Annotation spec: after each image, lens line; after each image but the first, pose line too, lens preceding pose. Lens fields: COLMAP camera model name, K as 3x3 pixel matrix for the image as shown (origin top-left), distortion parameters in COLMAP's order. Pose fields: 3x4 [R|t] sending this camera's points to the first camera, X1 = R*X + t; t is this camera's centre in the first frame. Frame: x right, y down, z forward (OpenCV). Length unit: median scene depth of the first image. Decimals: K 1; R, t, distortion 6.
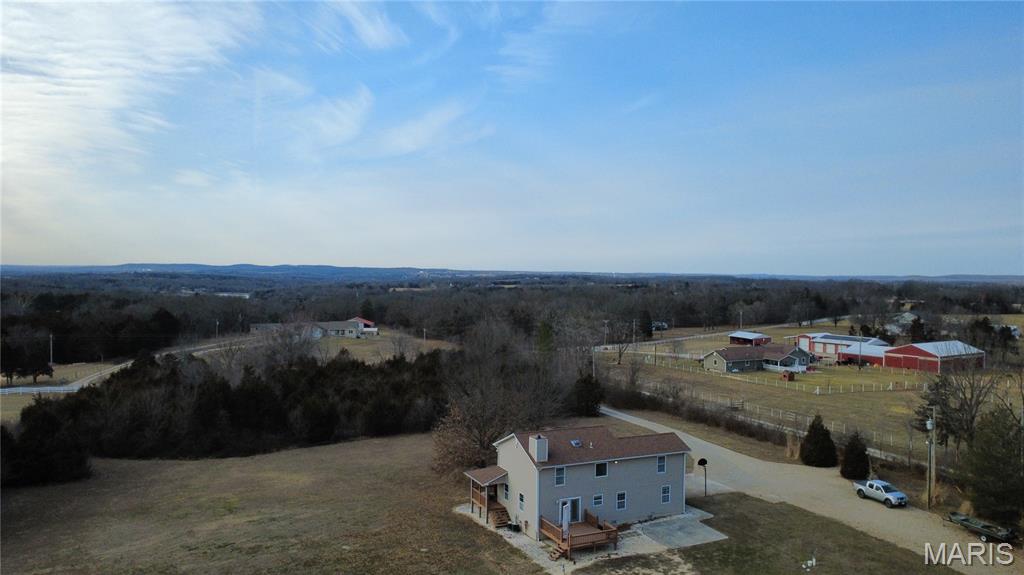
lens RADIAL K [[763.9, 0, 512.0], [0, 763.9, 287.5], [0, 0, 1]] dist [0.002097, -0.001447]
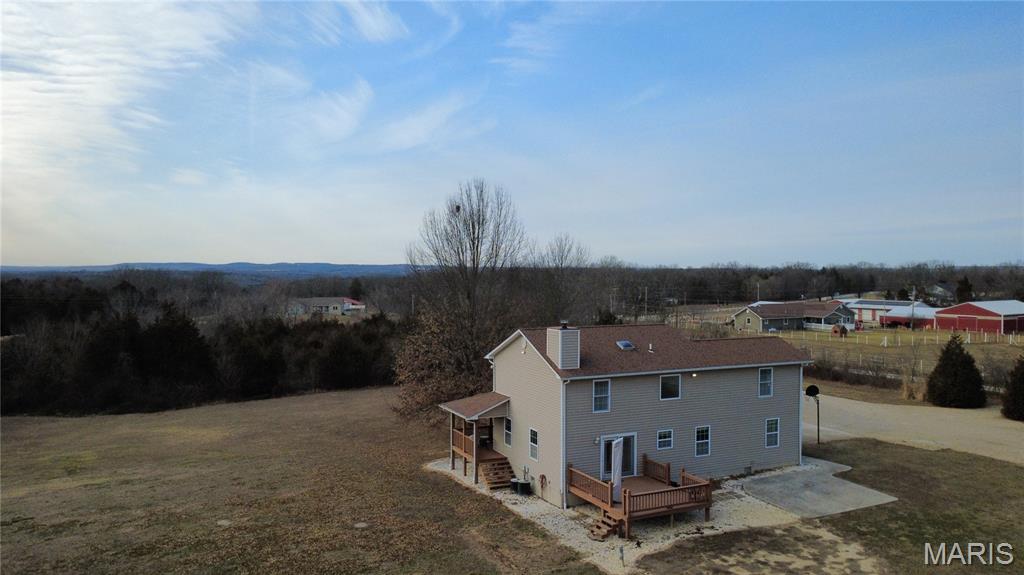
lens RADIAL K [[739.0, 0, 541.0], [0, 739.0, 282.0], [0, 0, 1]] dist [-0.000822, -0.000465]
pose [[0.999069, 0.006598, 0.042636, -0.007541], [-0.005965, 0.999870, -0.014952, 0.164058], [-0.042729, 0.014684, 0.998979, 0.429023]]
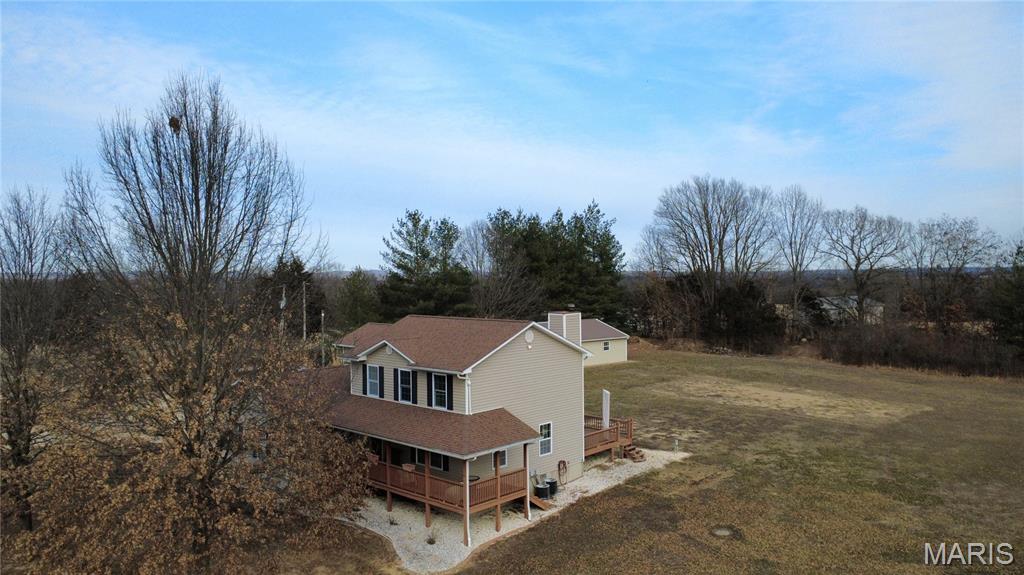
lens RADIAL K [[763.9, 0, 512.0], [0, 763.9, 287.5], [0, 0, 1]] dist [0.002097, -0.001447]
pose [[-0.411565, -0.031438, 0.910838, -0.482317], [0.010767, 0.999167, 0.039351, 0.147717], [-0.911317, 0.026002, -0.410884, 1.246516]]
